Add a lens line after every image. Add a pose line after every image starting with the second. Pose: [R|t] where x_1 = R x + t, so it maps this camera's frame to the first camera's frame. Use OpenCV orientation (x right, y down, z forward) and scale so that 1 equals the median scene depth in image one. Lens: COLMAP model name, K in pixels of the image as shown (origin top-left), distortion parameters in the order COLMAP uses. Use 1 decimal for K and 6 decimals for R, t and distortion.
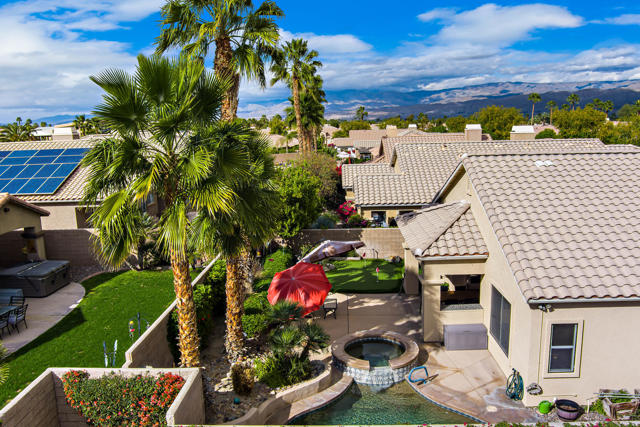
lens RADIAL K [[520.4, 0, 320.3], [0, 520.4, 216.2], [0, 0, 1]] dist [-0.051621, -0.016378]
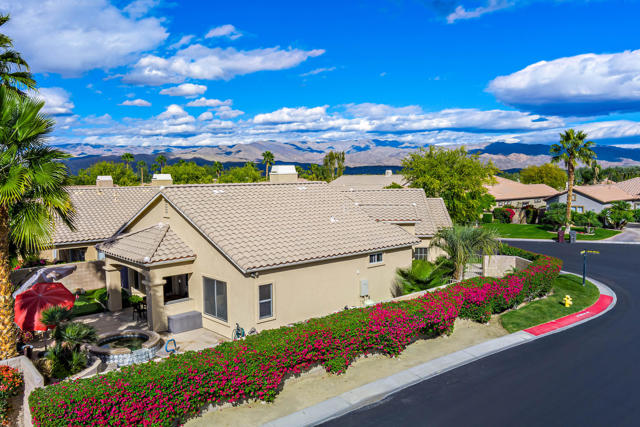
lens RADIAL K [[520.4, 0, 320.4], [0, 520.4, 212.9], [0, 0, 1]] dist [-0.051621, -0.016378]
pose [[0.718907, -0.035341, 0.694207, -0.395801], [0.120656, 0.989891, -0.074555, 0.106185], [-0.684555, 0.137359, 0.715903, -0.221656]]
